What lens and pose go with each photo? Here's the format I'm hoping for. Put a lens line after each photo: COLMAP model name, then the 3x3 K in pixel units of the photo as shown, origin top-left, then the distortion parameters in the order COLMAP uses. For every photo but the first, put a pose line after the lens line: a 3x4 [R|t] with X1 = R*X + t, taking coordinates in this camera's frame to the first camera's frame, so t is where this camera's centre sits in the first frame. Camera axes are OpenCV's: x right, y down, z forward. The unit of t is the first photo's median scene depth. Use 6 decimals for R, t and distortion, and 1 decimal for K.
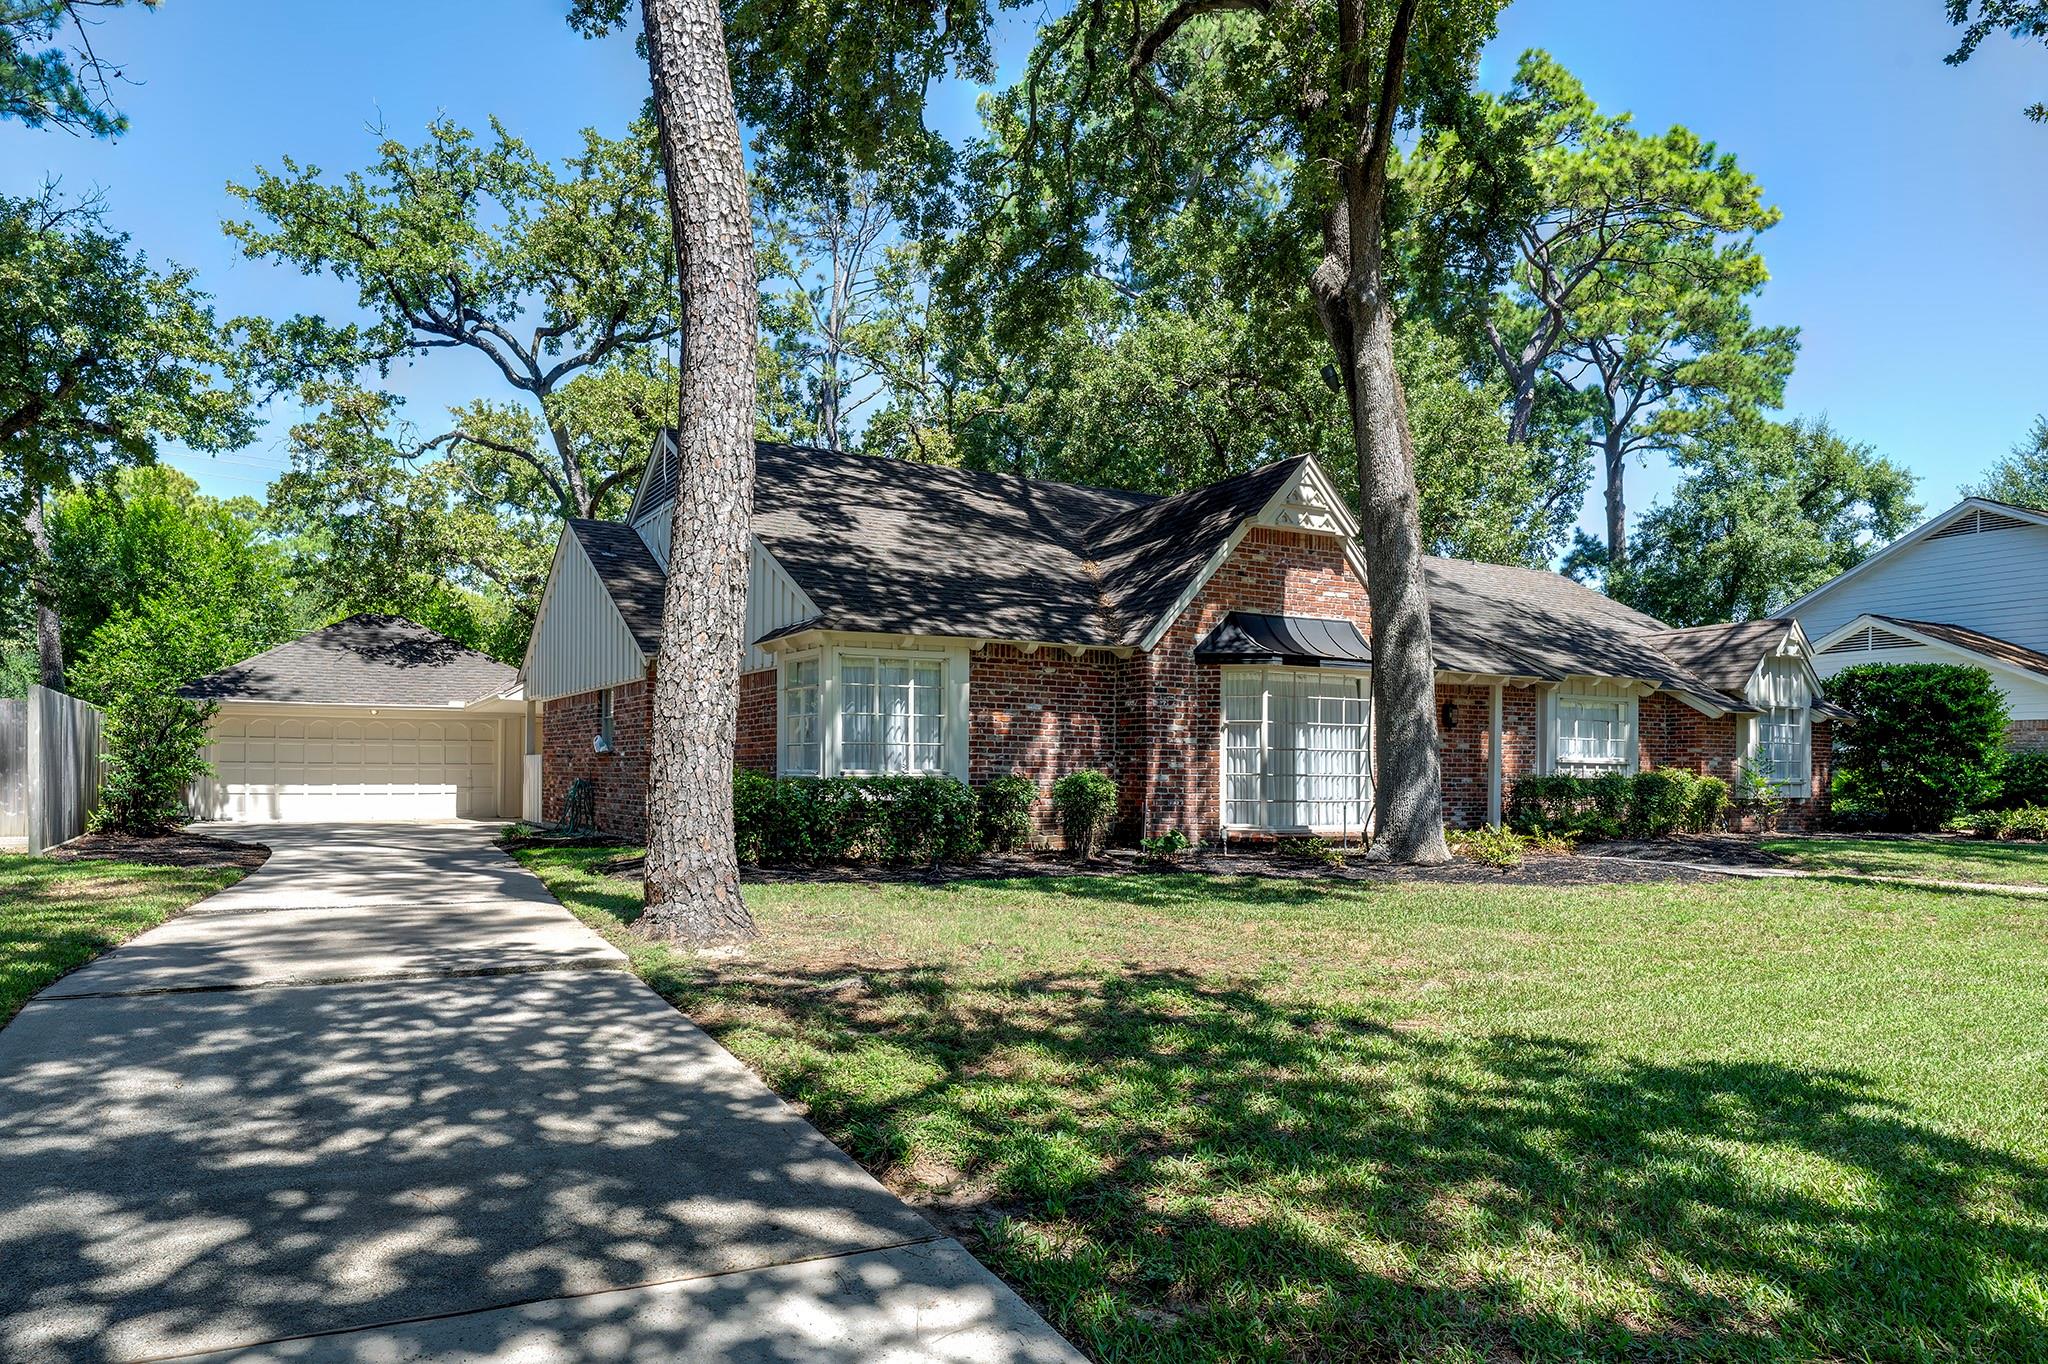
lens RADIAL K [[1087.3, 0, 1022.7], [0, 1087.3, 681.6], [0, 0, 1]] dist [-0.005787, -0.000296]
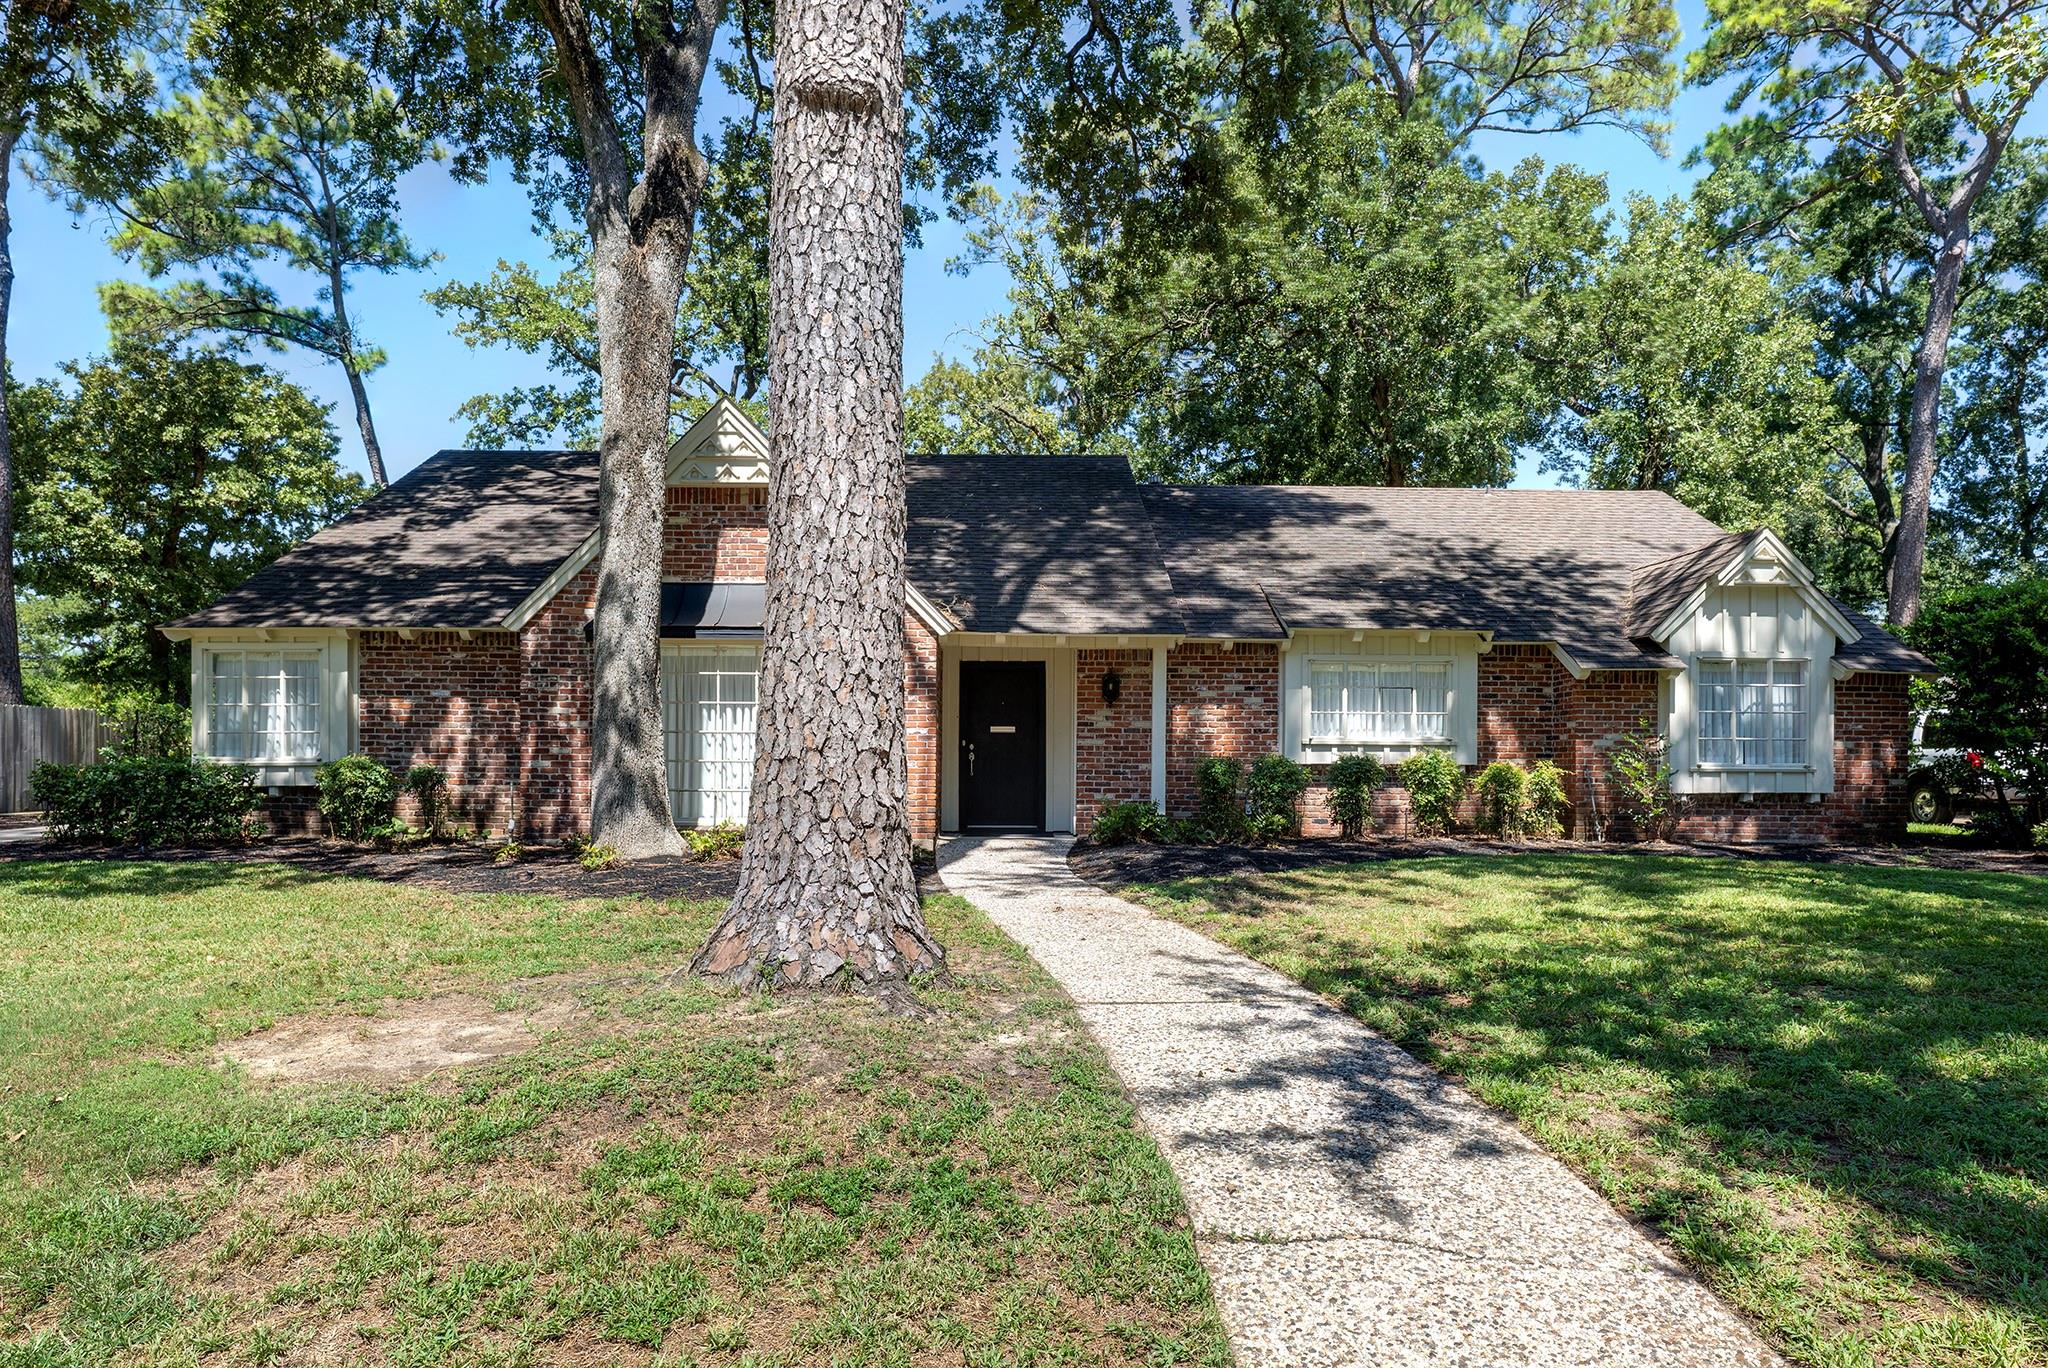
lens RADIAL K [[1048.8, 0, 1023.9], [0, 1048.8, 688.4], [0, 0, 1]] dist [0.006731, 0.000510]
pose [[0.917443, -0.028642, -0.396836, 0.869673], [0.037291, 0.999205, 0.014096, 0.025347], [0.396117, -0.027730, 0.917781, 0.326423]]
